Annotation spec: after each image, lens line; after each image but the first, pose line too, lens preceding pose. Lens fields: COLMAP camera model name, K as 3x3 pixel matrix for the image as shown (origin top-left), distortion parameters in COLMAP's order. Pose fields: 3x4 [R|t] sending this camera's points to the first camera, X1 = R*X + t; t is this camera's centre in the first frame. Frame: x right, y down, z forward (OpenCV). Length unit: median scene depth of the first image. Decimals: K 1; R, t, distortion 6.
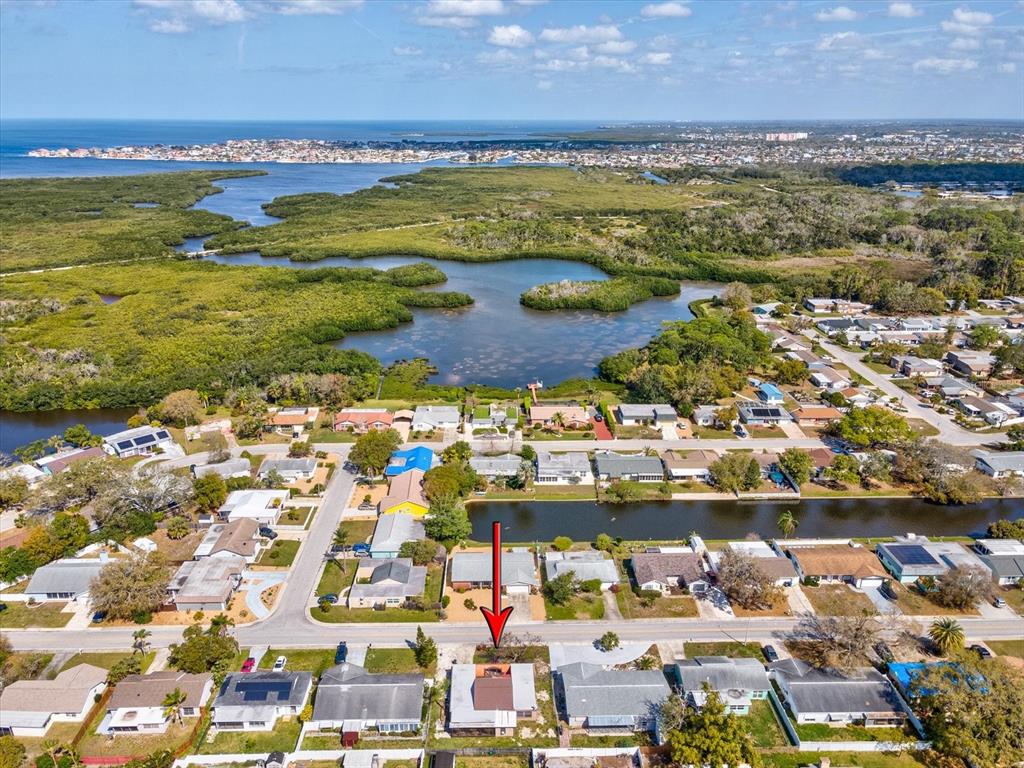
lens RADIAL K [[768.5, 0, 508.4], [0, 768.5, 401.3], [0, 0, 1]] dist [-0.011015, 0.060997]
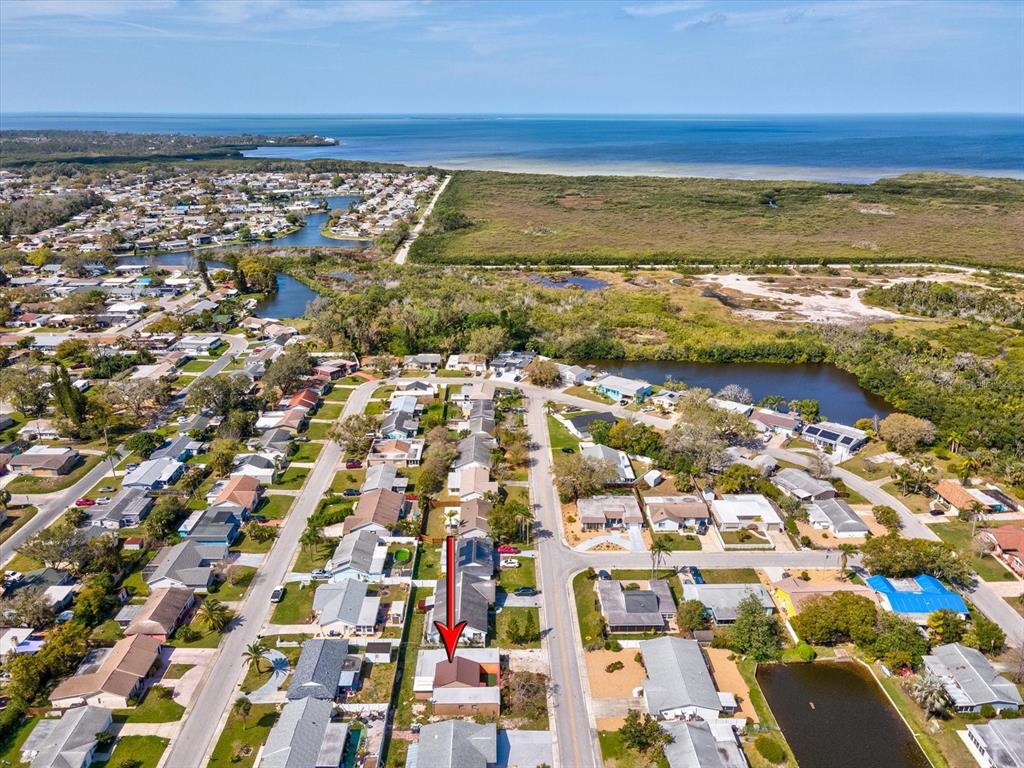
lens RADIAL K [[783.2, 0, 507.8], [0, 783.2, 383.7], [0, 0, 1]] dist [-0.015944, 0.061333]
pose [[-0.007496, 0.332268, -0.943155, 0.475910], [-0.349776, 0.882729, 0.313761, -0.183226], [0.936803, 0.332245, 0.109603, 0.455423]]
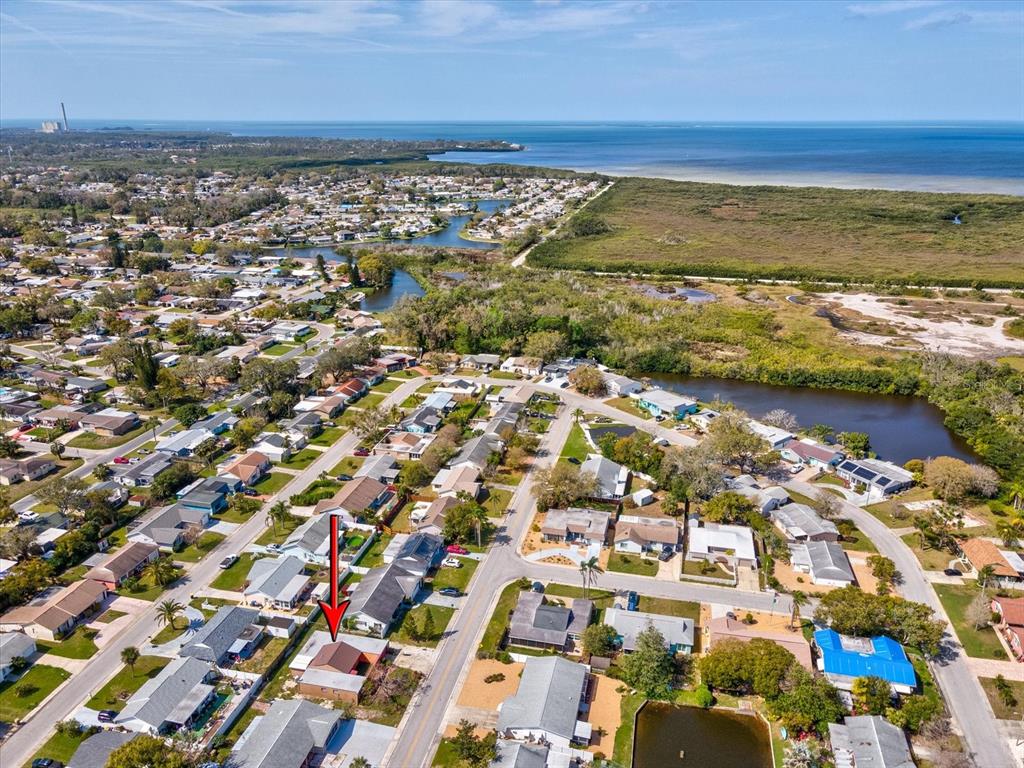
lens RADIAL K [[783.2, 0, 507.8], [0, 783.2, 383.7], [0, 0, 1]] dist [-0.015944, 0.061333]
pose [[-0.251916, 0.313789, -0.915464, 0.446082], [-0.338723, 0.857546, 0.387146, -0.253874], [0.906534, 0.407618, -0.109742, 0.659304]]
